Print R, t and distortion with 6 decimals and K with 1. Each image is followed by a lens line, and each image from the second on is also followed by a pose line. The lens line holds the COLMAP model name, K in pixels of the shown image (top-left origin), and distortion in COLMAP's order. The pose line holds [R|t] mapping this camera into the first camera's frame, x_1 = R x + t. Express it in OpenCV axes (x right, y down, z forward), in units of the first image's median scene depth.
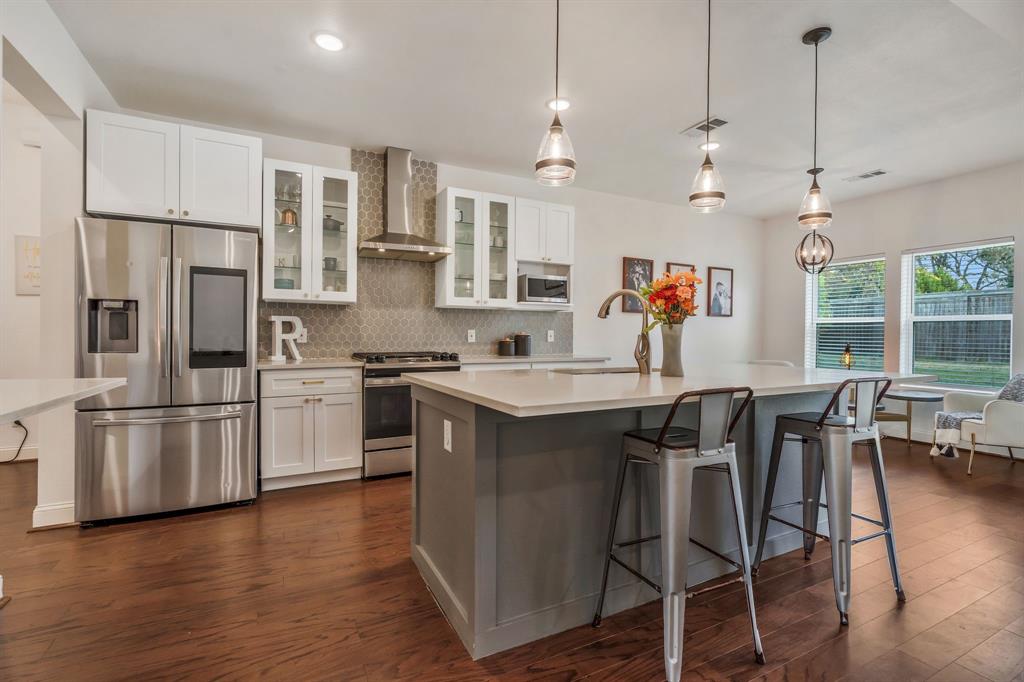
lens RADIAL K [[465.6, 0, 505.2], [0, 465.6, 338.0], [0, 0, 1]] dist [-0.000932, -0.000577]
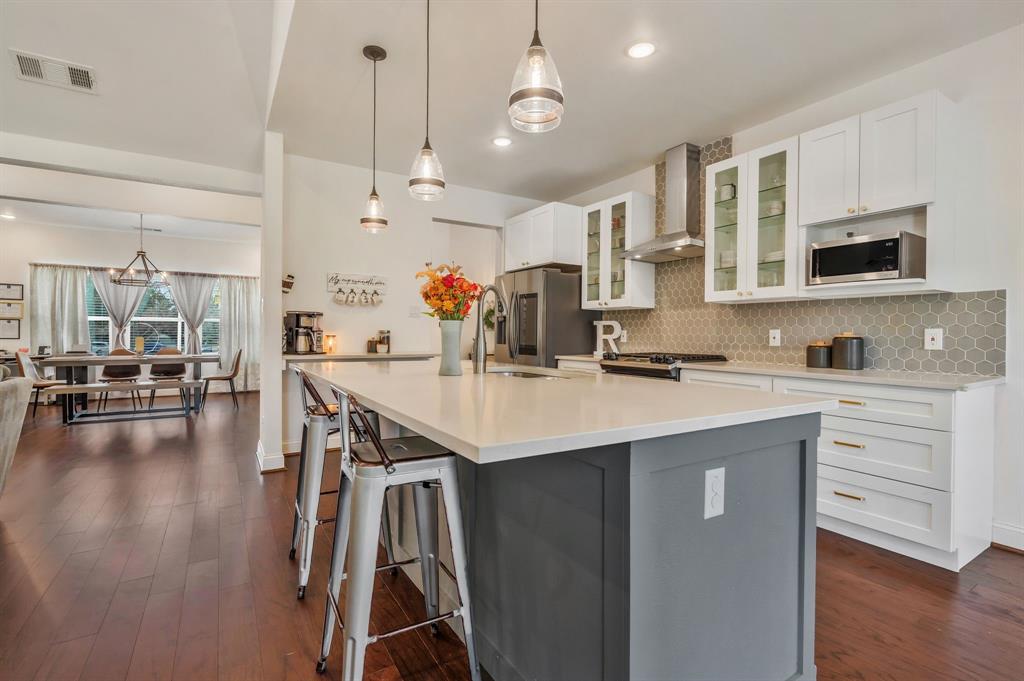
lens RADIAL K [[465.6, 0, 509.9], [0, 465.6, 336.3], [0, 0, 1]] dist [-0.000932, -0.000577]
pose [[0.100817, 0.000305, -0.994905, 0.643988], [-0.014555, 0.999893, -0.001169, 0.000541], [0.994798, 0.014599, 0.100811, 0.499798]]
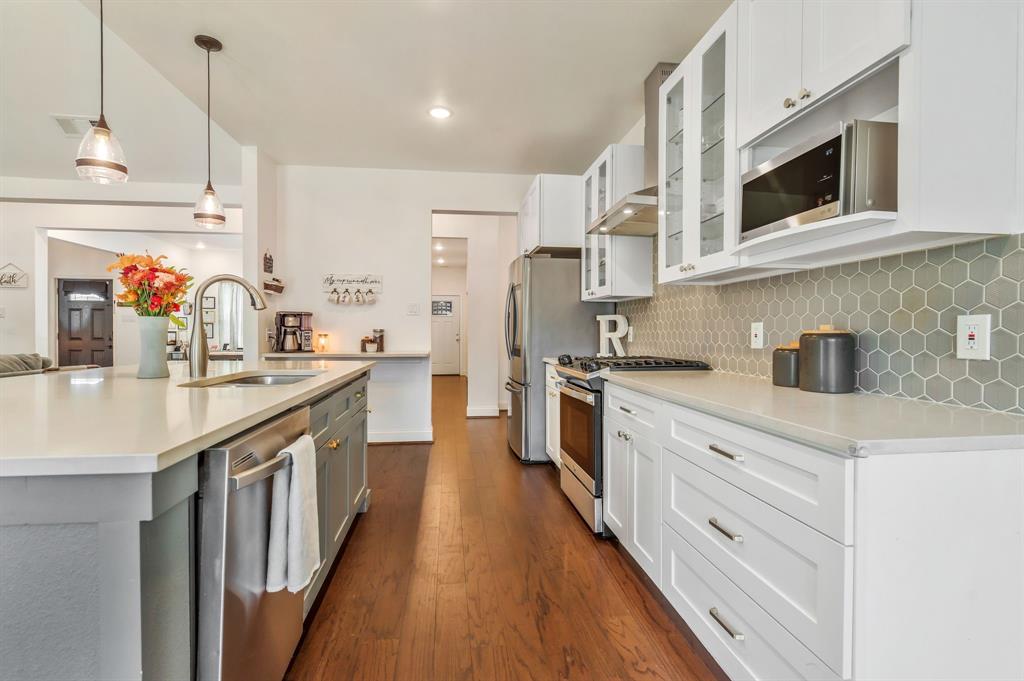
lens RADIAL K [[465.6, 0, 509.9], [0, 465.6, 334.7], [0, 0, 1]] dist [-0.000932, -0.000577]
pose [[-0.318896, -0.001756, -0.947788, 0.465733], [-0.011427, 0.999933, 0.001993, -0.003196], [0.947721, 0.011466, -0.318894, 0.920927]]
